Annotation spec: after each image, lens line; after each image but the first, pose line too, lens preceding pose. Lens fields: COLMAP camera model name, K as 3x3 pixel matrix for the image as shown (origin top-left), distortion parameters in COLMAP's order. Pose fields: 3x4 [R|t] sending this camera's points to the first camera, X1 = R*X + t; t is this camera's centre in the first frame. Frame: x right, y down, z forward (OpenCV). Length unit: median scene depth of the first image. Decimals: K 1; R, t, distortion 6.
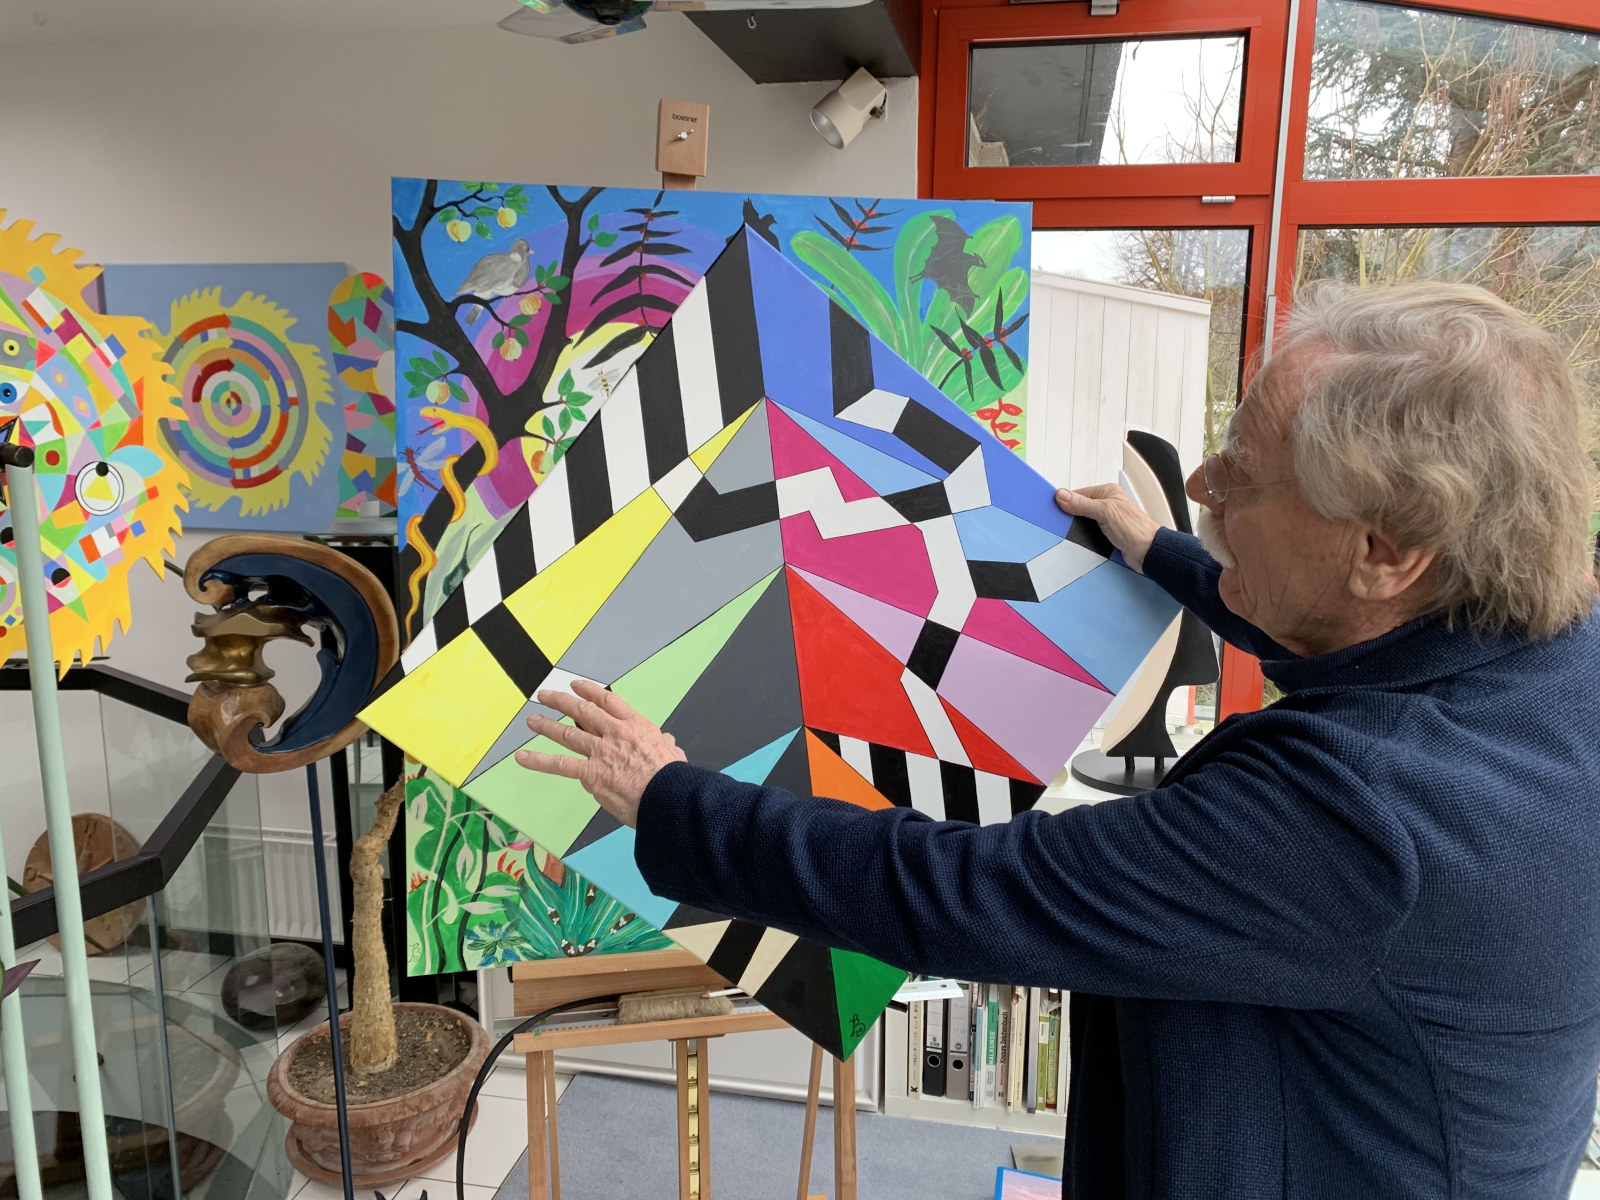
lens RADIAL K [[1227.7, 0, 800.8], [0, 1227.7, 597.1], [0, 0, 1]] dist [0.054670, -0.059097]
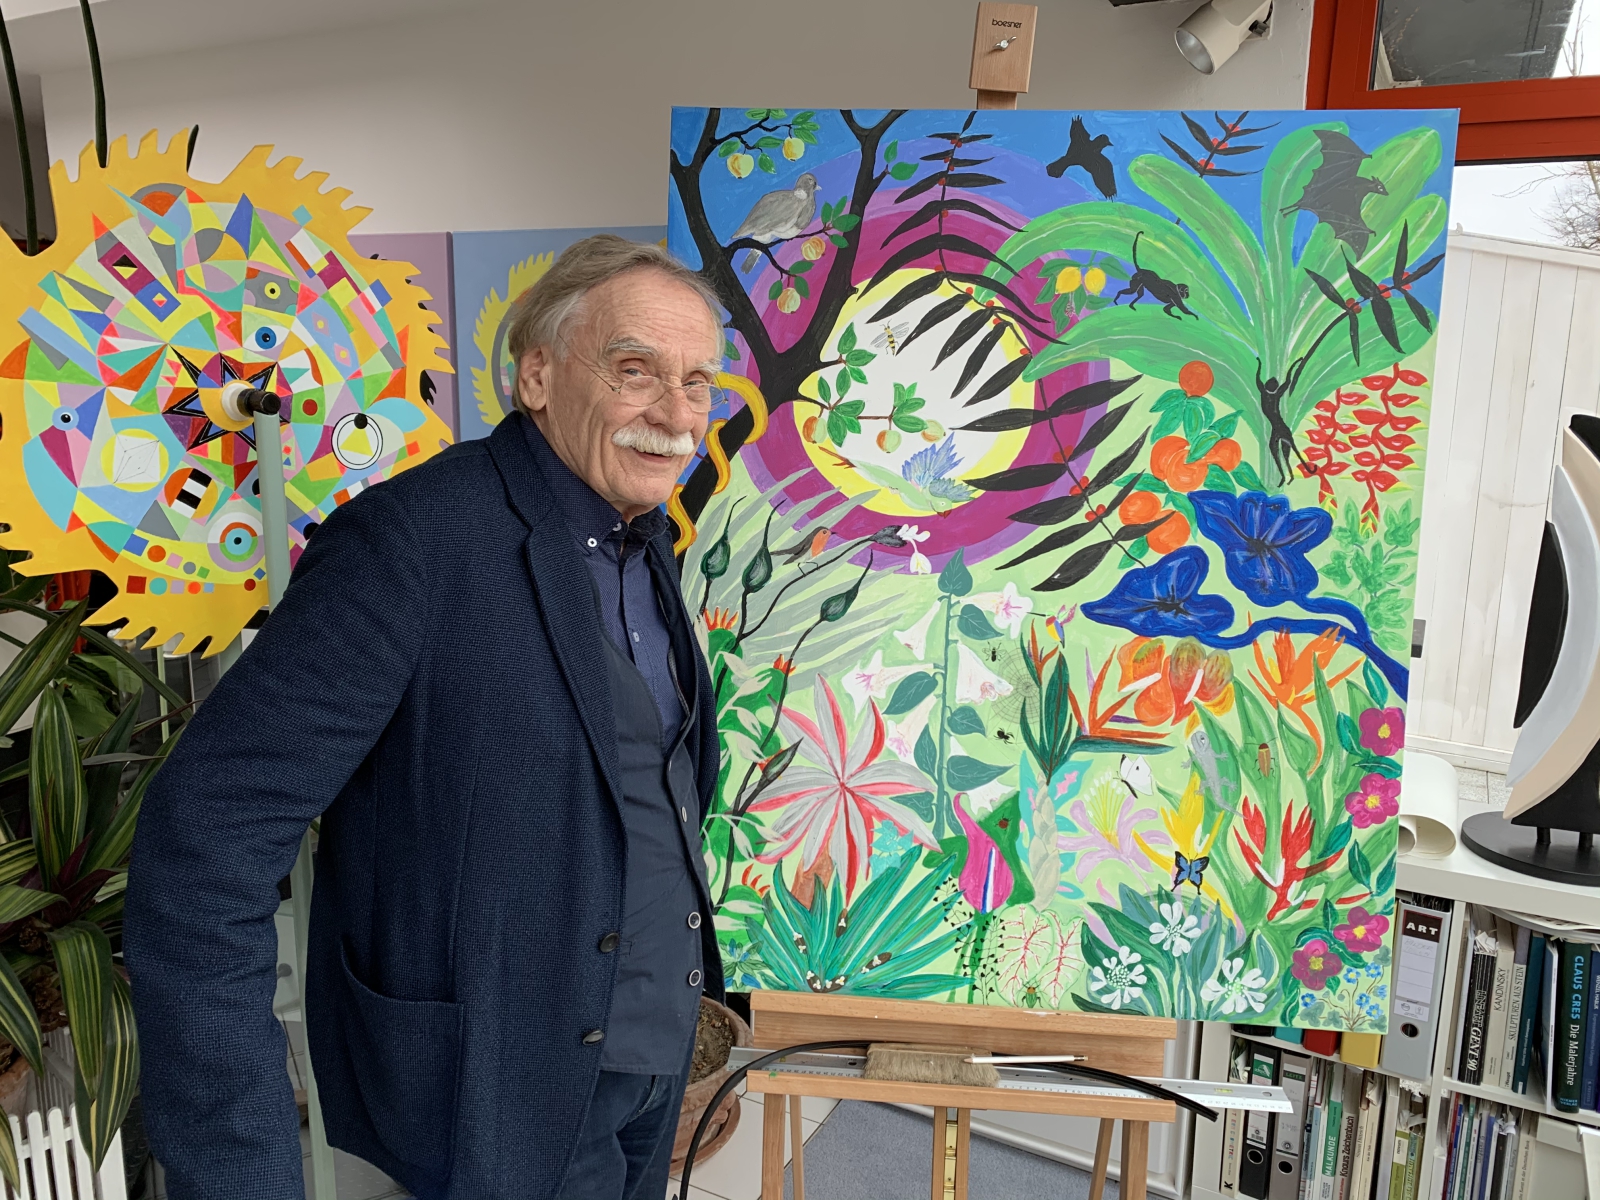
lens RADIAL K [[1227.7, 0, 799.1], [0, 1227.7, 592.2], [0, 0, 1]] dist [0.054670, -0.059097]
pose [[0.959402, 0.064183, -0.274642, 0.026128], [-0.062101, 0.997937, 0.016281, -0.007048], [0.275121, 0.001435, 0.961409, 0.151369]]
